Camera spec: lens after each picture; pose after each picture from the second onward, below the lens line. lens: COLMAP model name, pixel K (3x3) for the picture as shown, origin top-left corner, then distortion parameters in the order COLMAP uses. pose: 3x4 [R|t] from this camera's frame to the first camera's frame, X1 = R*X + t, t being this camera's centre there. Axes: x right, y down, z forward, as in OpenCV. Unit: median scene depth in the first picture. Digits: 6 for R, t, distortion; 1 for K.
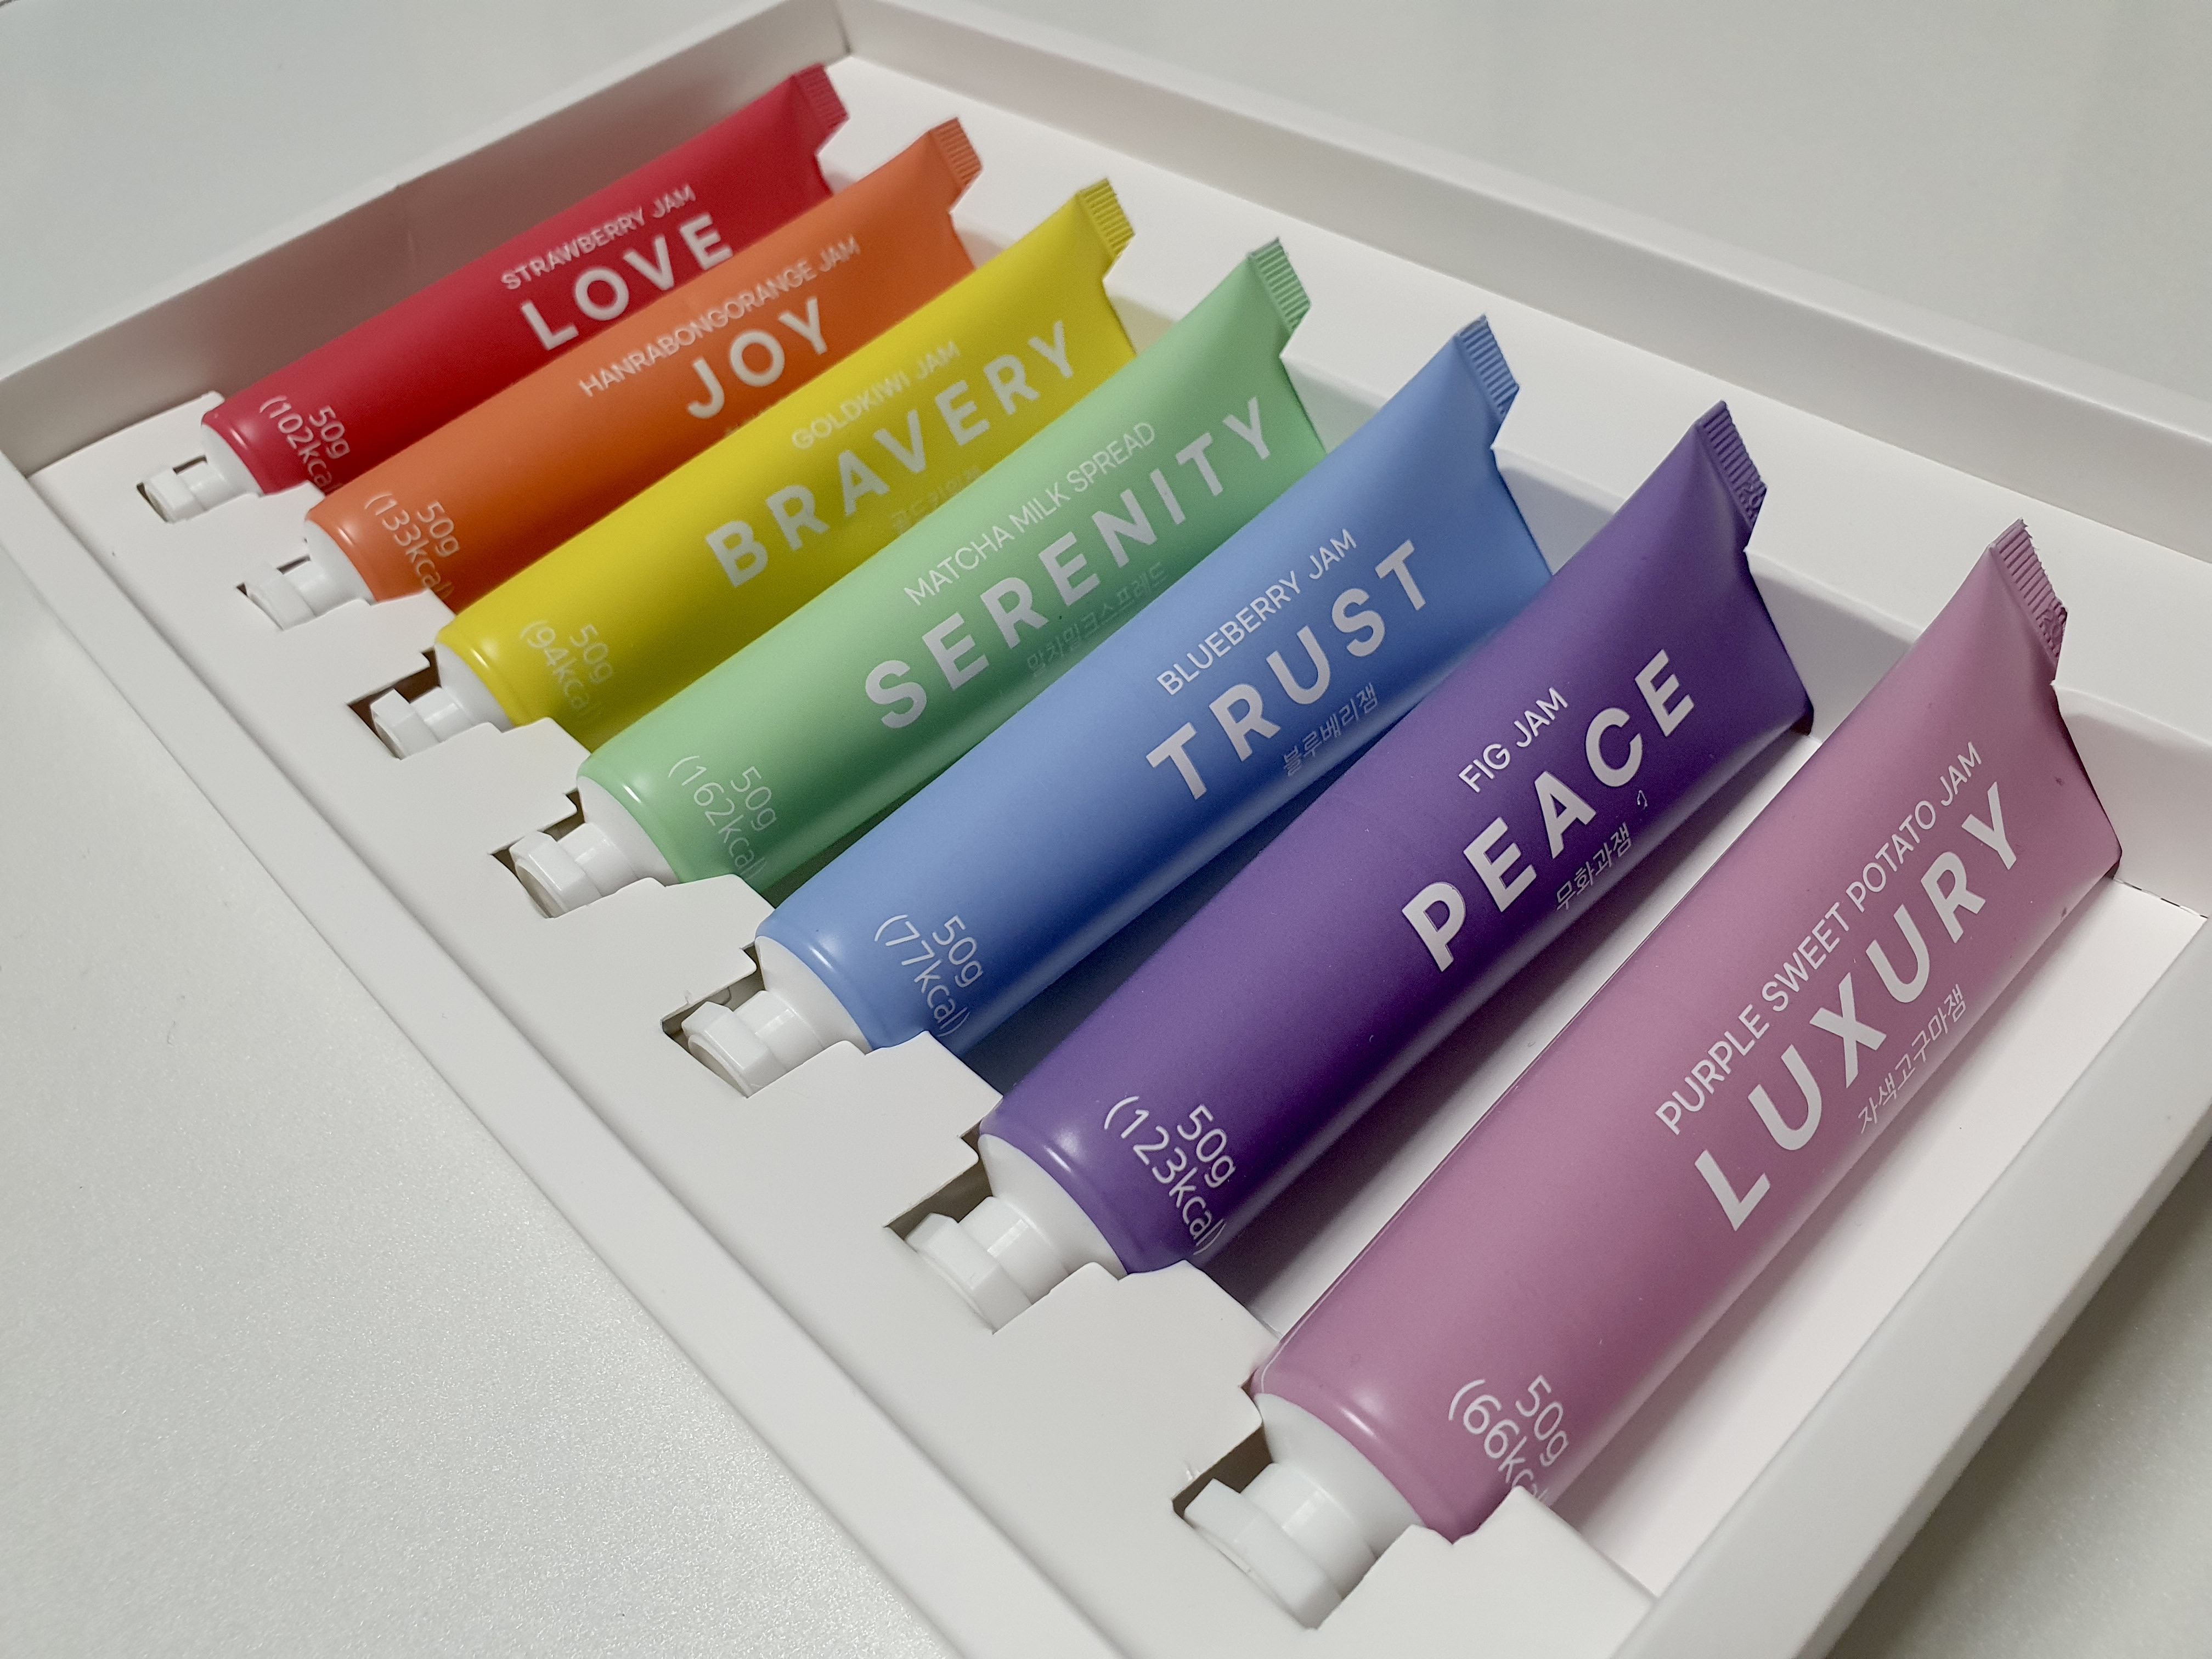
lens RADIAL K [[1743.4, 0, 1106.0], [0, 1743.4, 829.5], [0, 0, 1]] dist [0.093411, -0.455204]
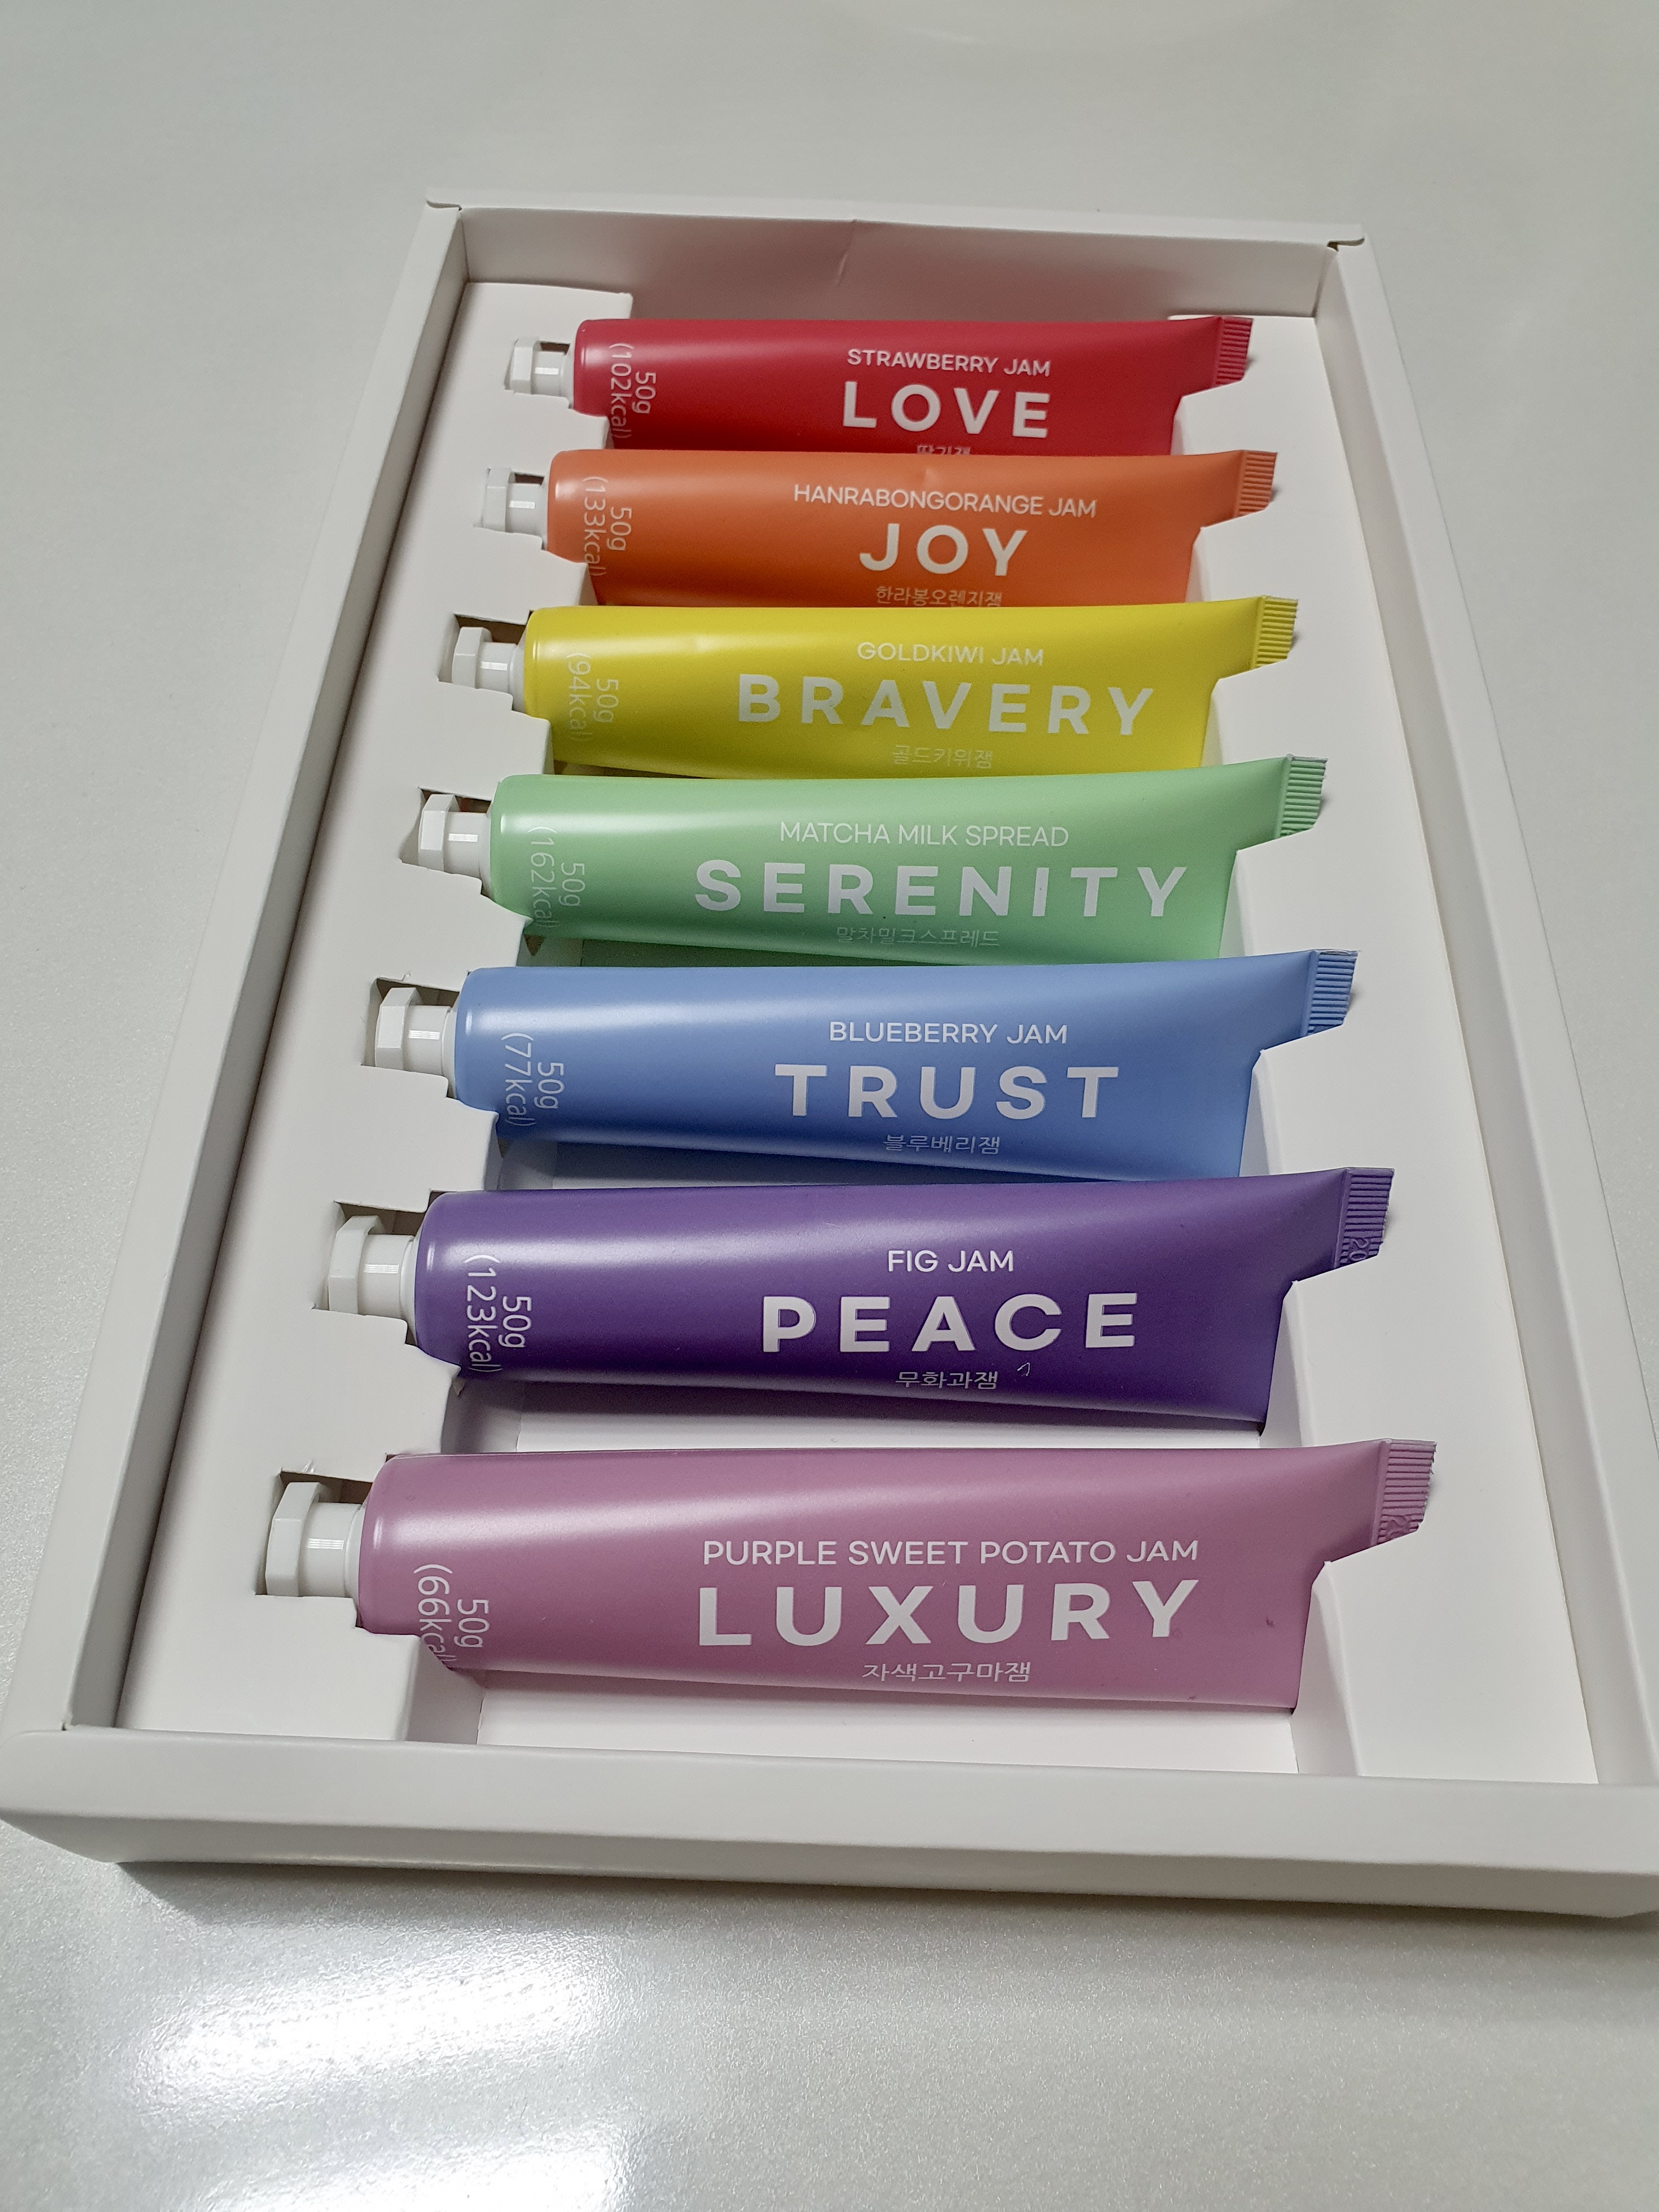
lens RADIAL K [[1672.1, 0, 829.5], [0, 1672.1, 1106.0], [0, 0, 1]] dist [0.136620, -0.533413]
pose [[0.698185, 0.675974, -0.235789, 0.320086], [-0.604635, 0.733116, 0.311379, -0.377939], [0.383345, -0.074834, 0.920569, -0.088053]]
